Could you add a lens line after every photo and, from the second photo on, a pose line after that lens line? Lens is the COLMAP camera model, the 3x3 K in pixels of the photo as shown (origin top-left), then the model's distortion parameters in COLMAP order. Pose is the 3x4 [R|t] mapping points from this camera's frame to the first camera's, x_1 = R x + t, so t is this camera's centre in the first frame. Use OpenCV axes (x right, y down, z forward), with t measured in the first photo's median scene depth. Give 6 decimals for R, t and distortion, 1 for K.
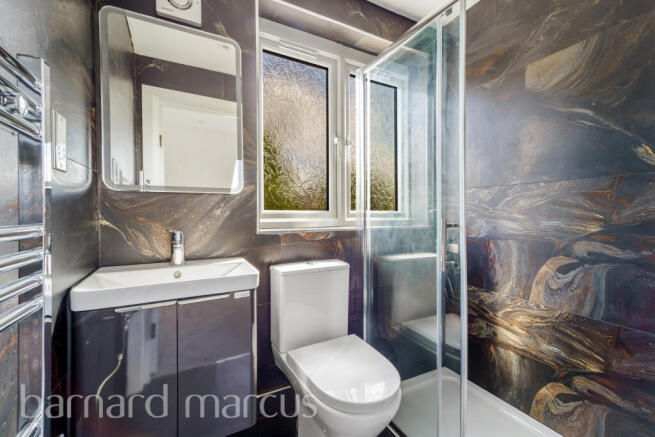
lens RADIAL K [[267.2, 0, 327.5], [0, 267.2, 218.5], [0, 0, 1]] dist [0.033877, -0.000002]
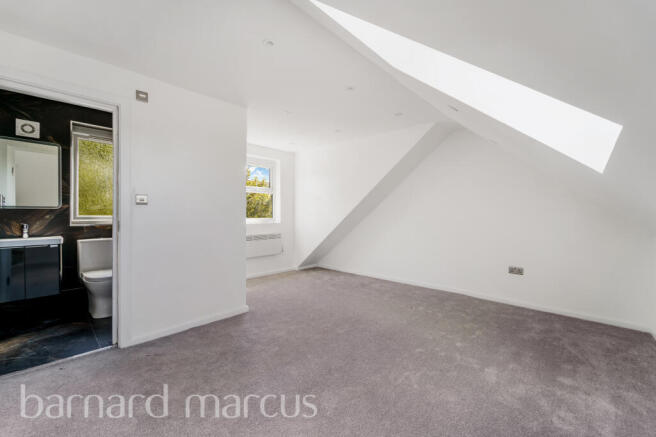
lens RADIAL K [[269.7, 0, 328.0], [0, 269.7, 218.5], [0, 0, 1]] dist [-0.000791, -0.000274]
pose [[0.943000, 0.003567, 0.332775, 1.106335], [-0.001612, 0.999980, -0.006150, 0.003084], [-0.332790, 0.005263, 0.942986, -2.004343]]
